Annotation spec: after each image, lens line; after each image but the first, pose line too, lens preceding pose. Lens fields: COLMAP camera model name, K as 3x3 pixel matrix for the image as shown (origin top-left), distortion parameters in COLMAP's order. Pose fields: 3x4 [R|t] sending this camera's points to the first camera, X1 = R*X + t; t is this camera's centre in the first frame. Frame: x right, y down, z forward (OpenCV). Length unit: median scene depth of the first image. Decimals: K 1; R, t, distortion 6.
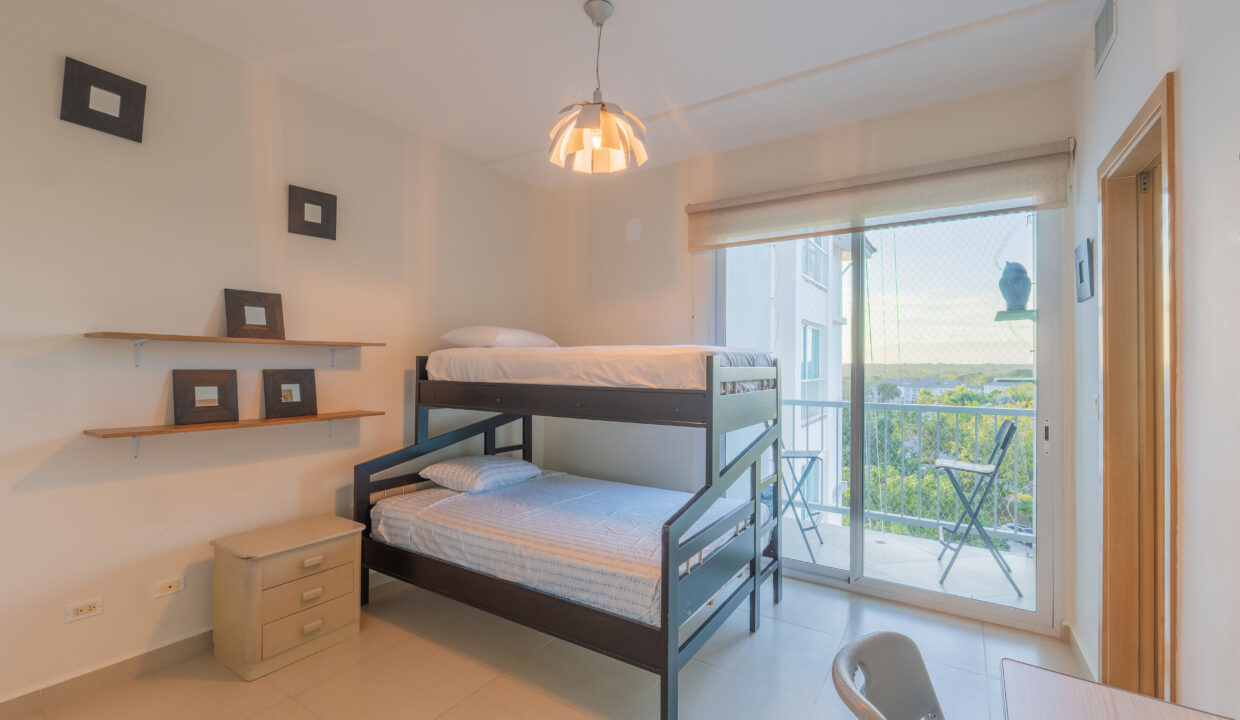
lens RADIAL K [[518.1, 0, 618.6], [0, 518.1, 357.2], [0, 0, 1]] dist [-0.007935, -0.000150]
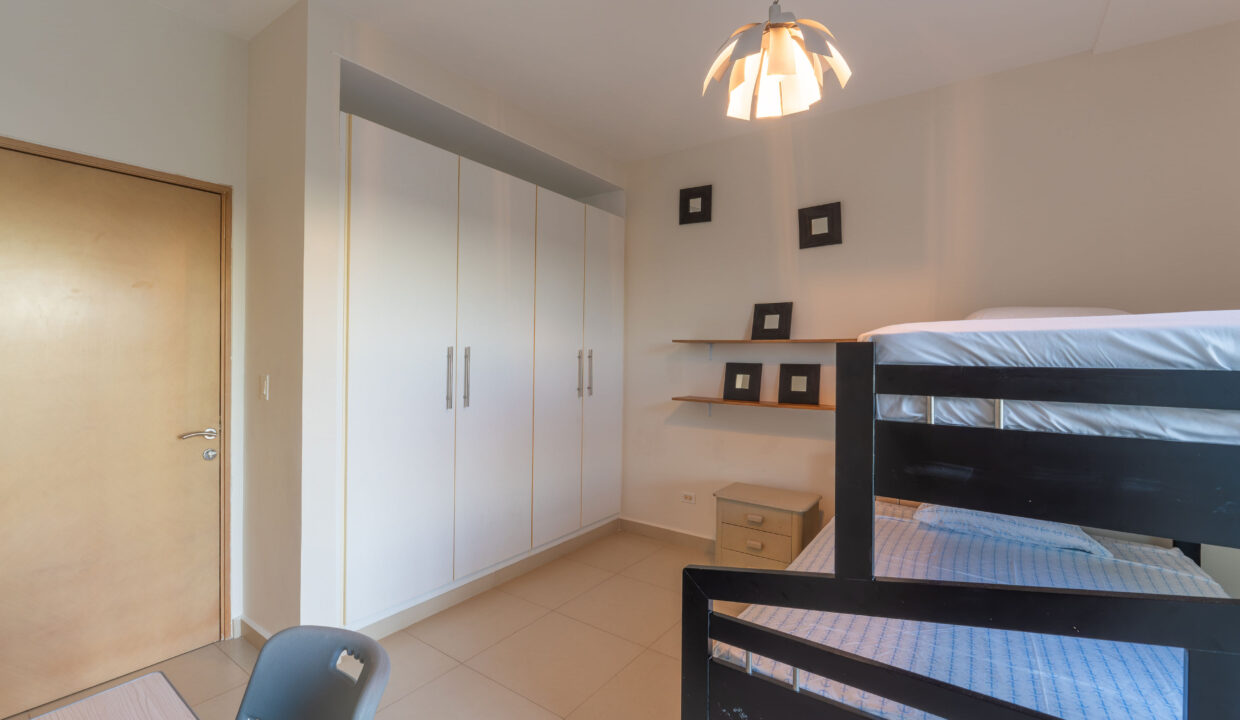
lens RADIAL K [[518.1, 0, 618.6], [0, 518.1, 357.2], [0, 0, 1]] dist [-0.007935, -0.000150]
pose [[-0.034063, -0.007469, -0.999392, 0.624962], [-0.004678, 0.999962, -0.007314, 0.020395], [0.999409, 0.004426, -0.034096, 0.686037]]
